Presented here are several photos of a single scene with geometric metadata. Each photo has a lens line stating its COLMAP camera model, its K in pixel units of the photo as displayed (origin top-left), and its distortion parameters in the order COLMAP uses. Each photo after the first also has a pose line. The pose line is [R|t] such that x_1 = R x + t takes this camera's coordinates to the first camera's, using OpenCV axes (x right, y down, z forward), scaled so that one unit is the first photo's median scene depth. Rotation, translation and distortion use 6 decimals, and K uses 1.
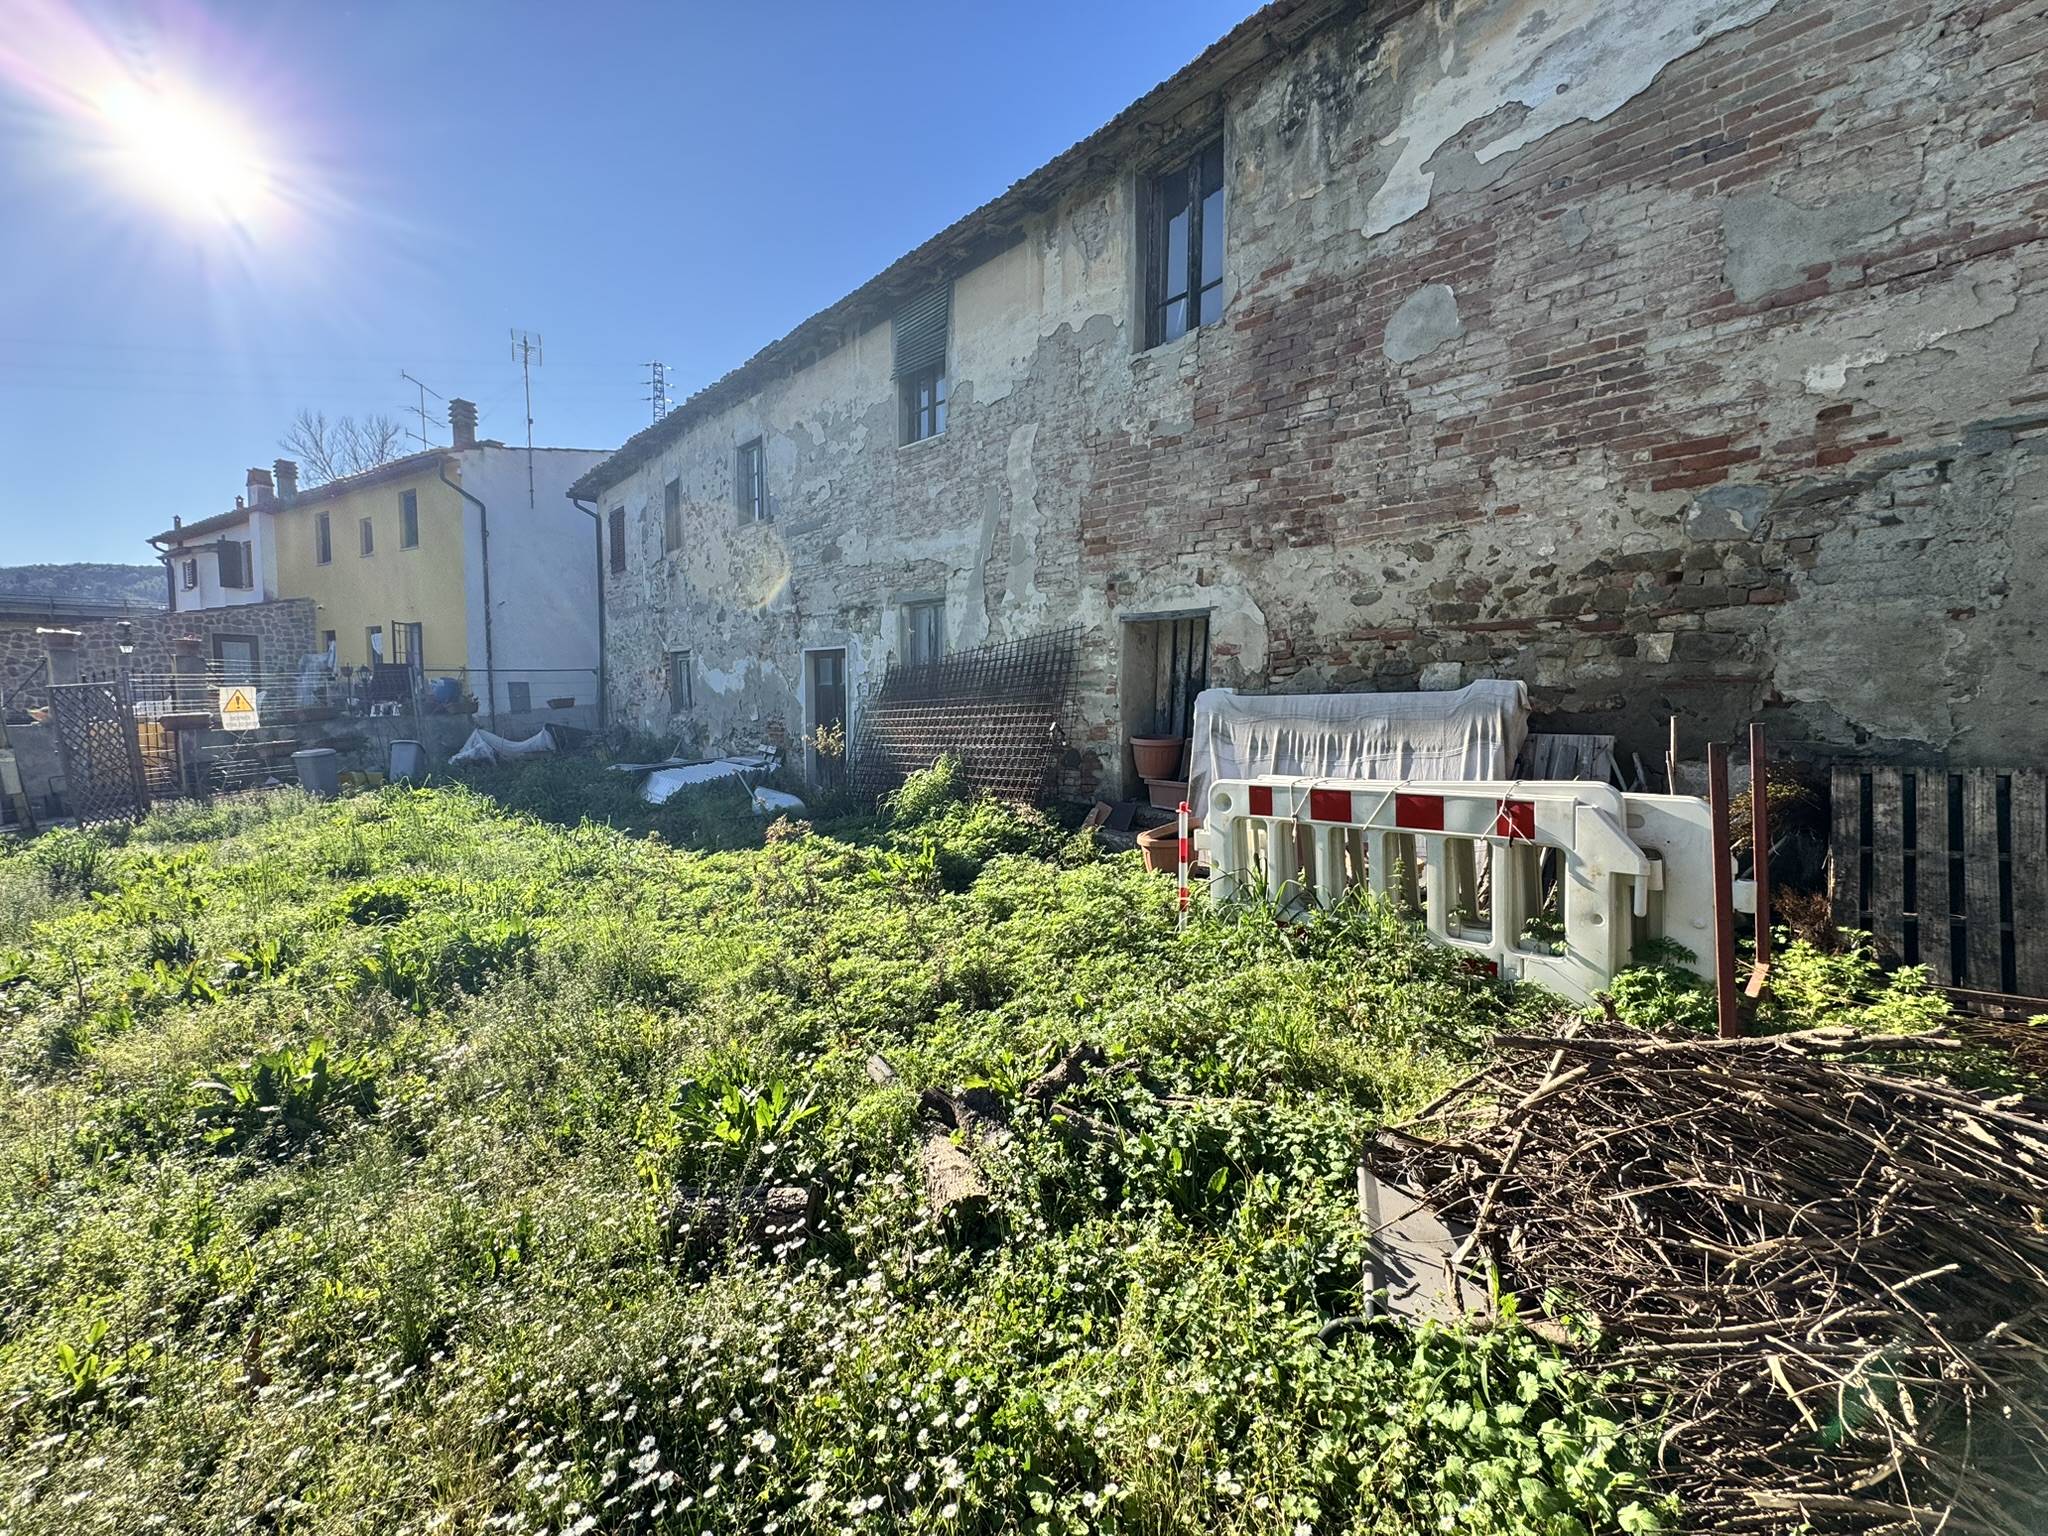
lens RADIAL K [[811.7, 0, 1026.2], [0, 811.7, 769.0], [0, 0, 1]] dist [-0.001426, 0.000132]
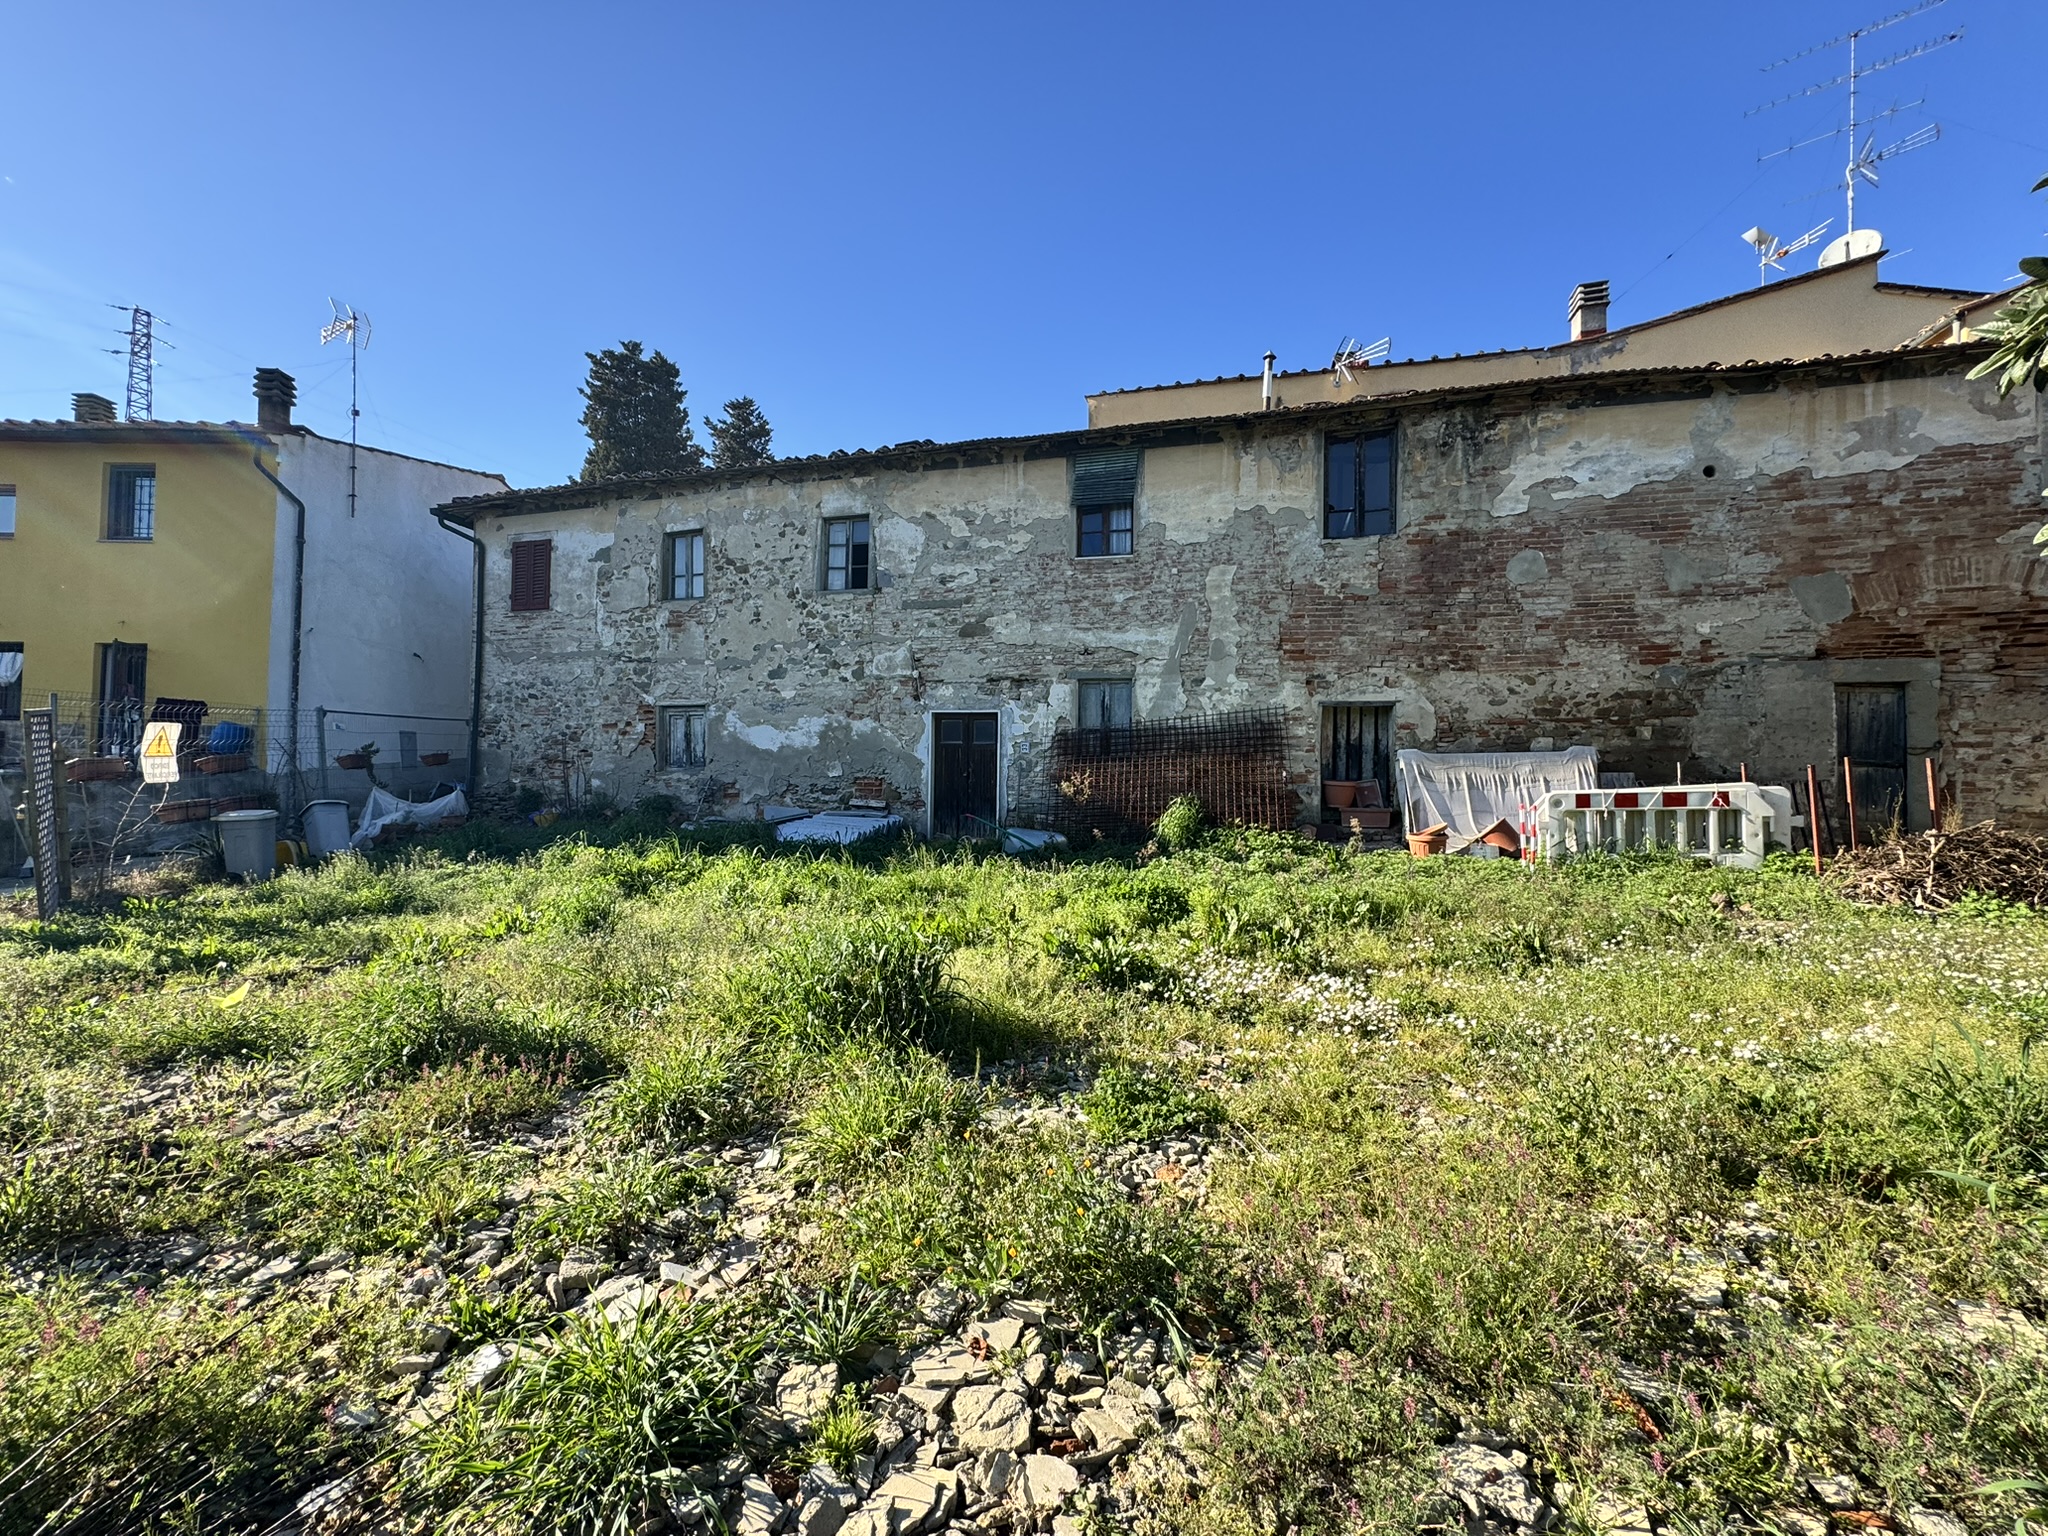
lens RADIAL K [[811.7, 0, 1024.8], [0, 811.7, 769.3], [0, 0, 1]] dist [-0.001426, 0.000132]
pose [[0.855026, 0.012768, 0.518429, -1.272481], [0.036698, 0.995701, -0.085046, 0.052981], [-0.517286, 0.091741, 0.850881, -0.003737]]
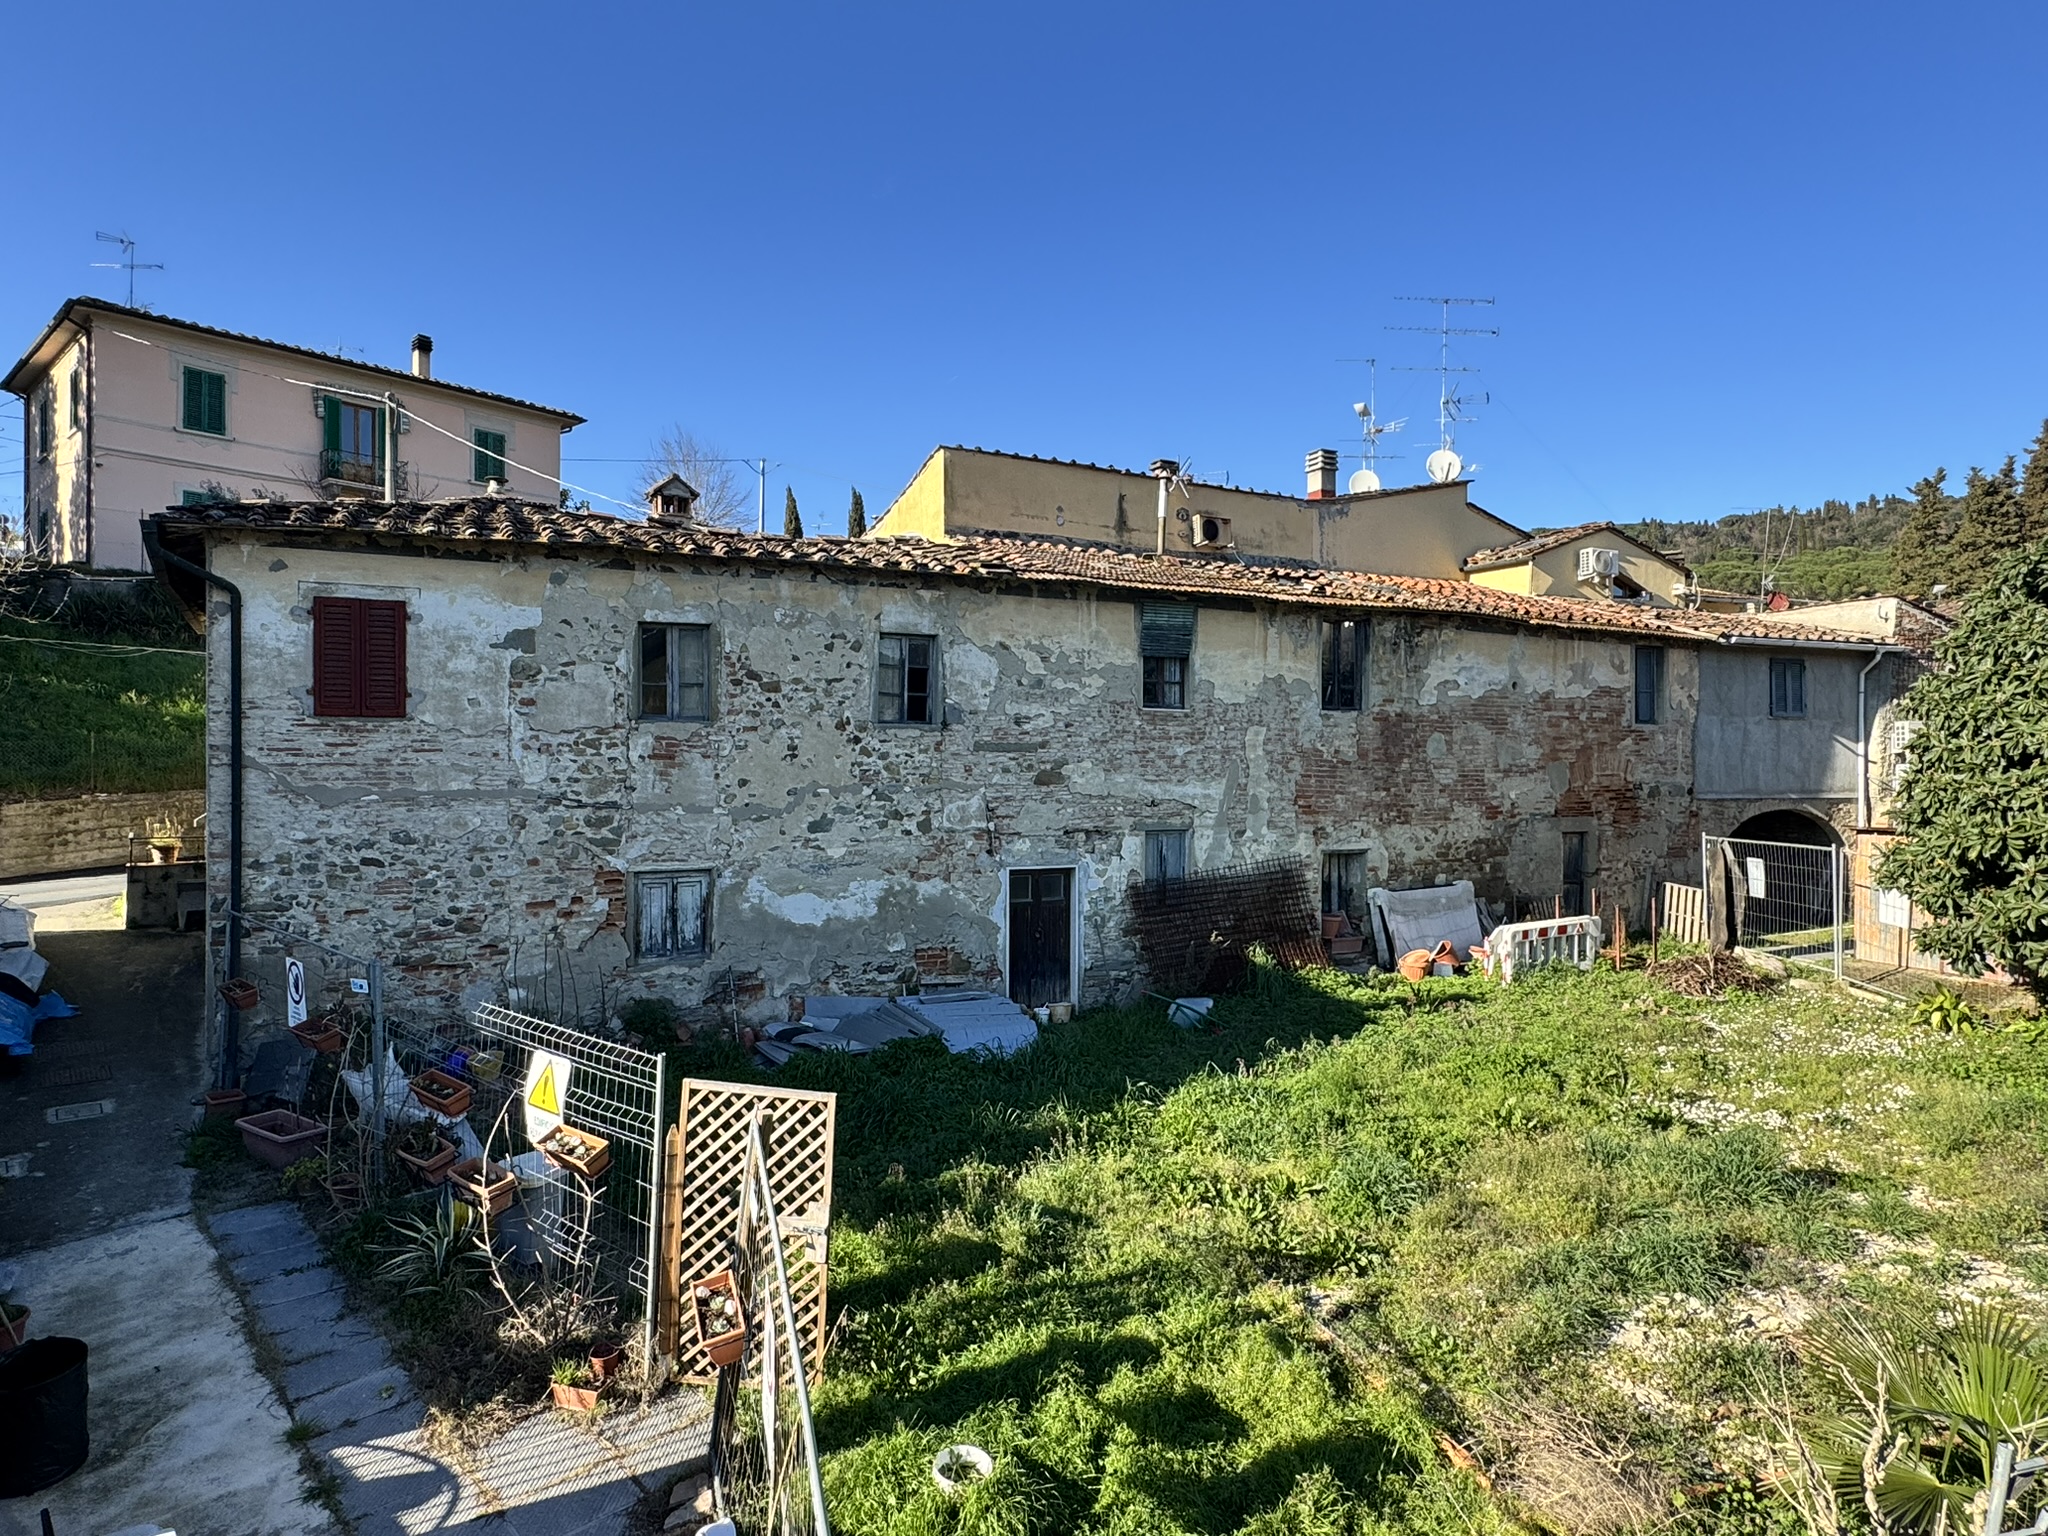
lens RADIAL K [[1166.7, 0, 1018.4], [0, 1166.7, 767.8], [0, 0, 1]] dist [-0.002904, 0.000219]
pose [[0.275323, -0.007815, 0.961320, -2.813207], [0.079364, 0.996738, -0.014627, -0.426745], [-0.958070, 0.080321, 0.275045, 1.016412]]
